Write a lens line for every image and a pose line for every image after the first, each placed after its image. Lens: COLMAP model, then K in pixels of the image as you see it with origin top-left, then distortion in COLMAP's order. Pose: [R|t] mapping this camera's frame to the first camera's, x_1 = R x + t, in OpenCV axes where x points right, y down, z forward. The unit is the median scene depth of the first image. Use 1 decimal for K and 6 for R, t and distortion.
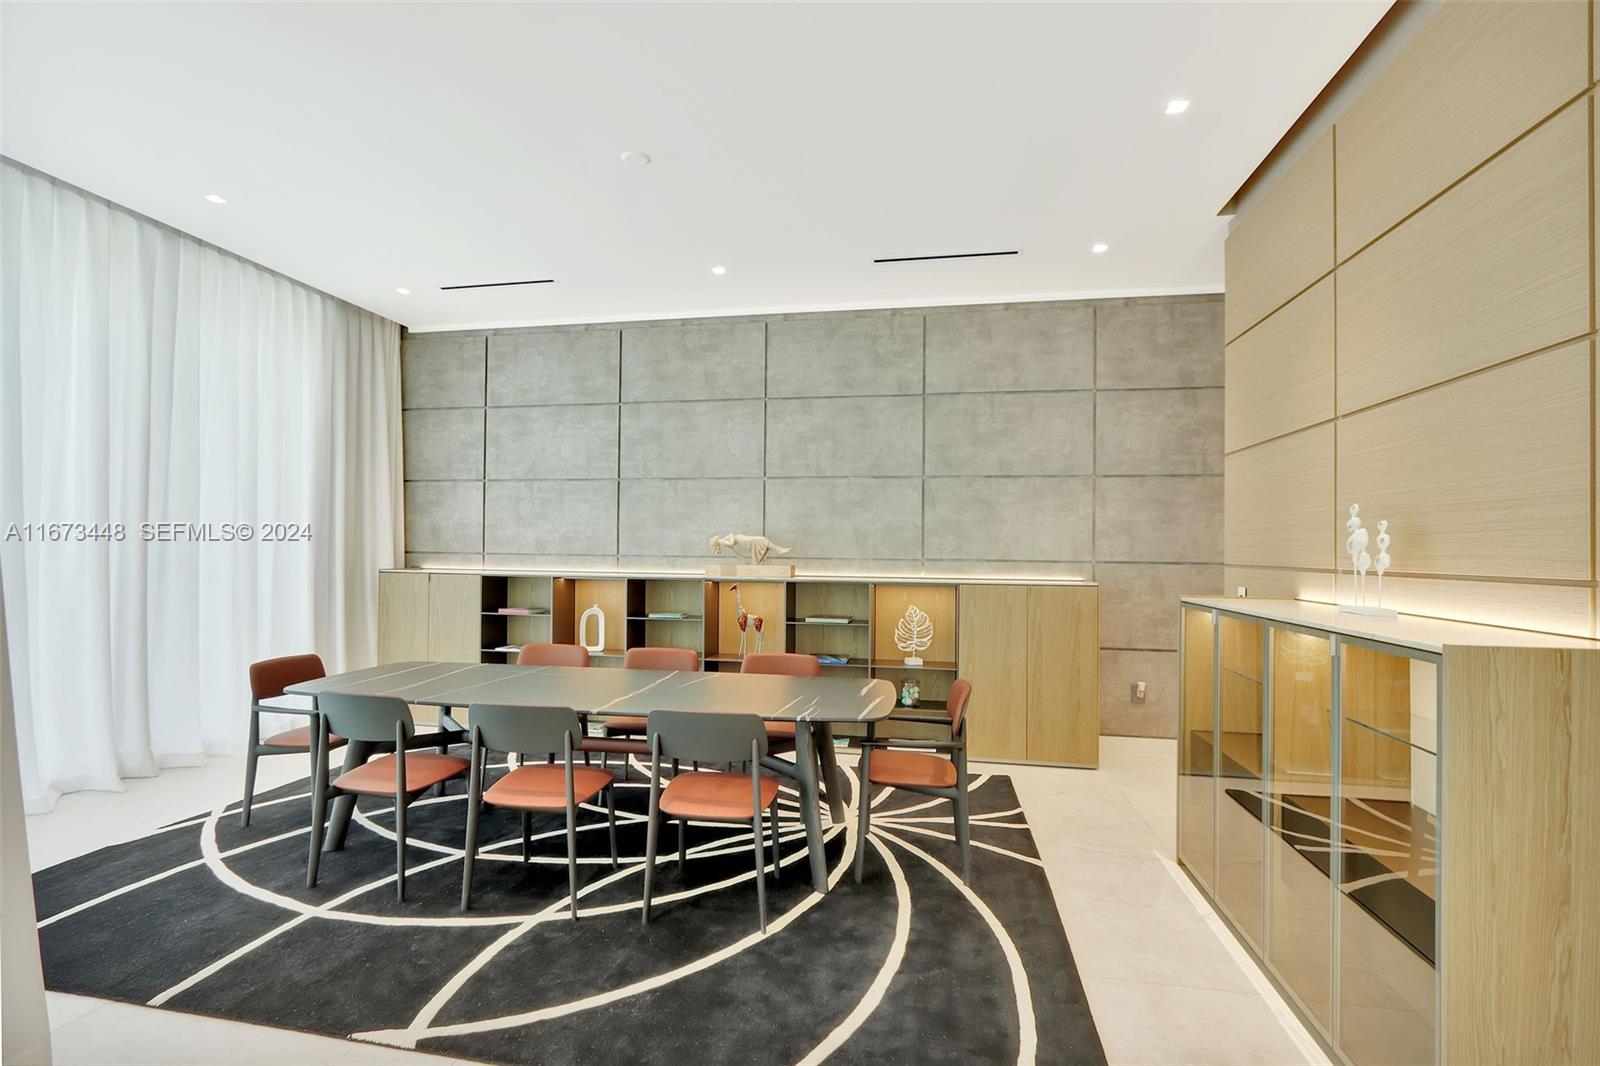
lens RADIAL K [[762.3, 0, 791.4], [0, 762.3, 545.2], [0, 0, 1]] dist [-0.009465, -0.001938]
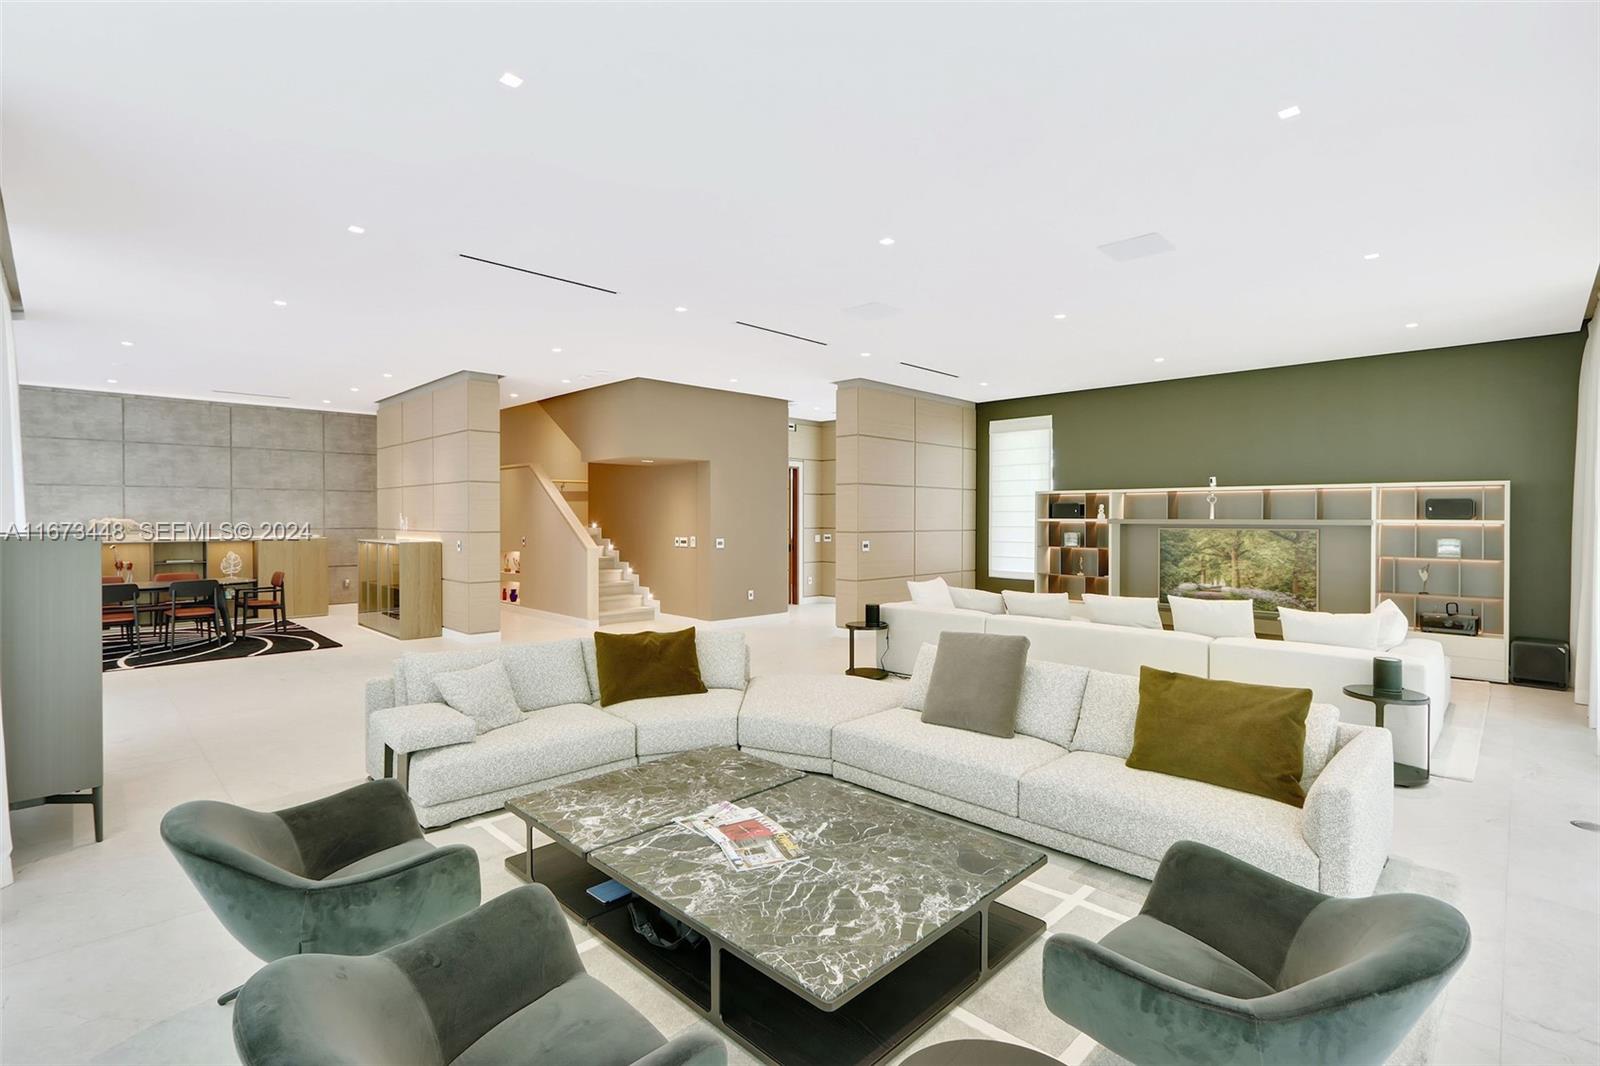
lens RADIAL K [[762.3, 0, 799.5], [0, 762.3, 520.9], [0, 0, 1]] dist [-0.009465, -0.001938]
pose [[0.586466, -0.017024, 0.809795, -0.573490], [0.001934, 0.999806, 0.019618, -0.040191], [-0.809971, -0.009939, 0.586385, -1.400487]]
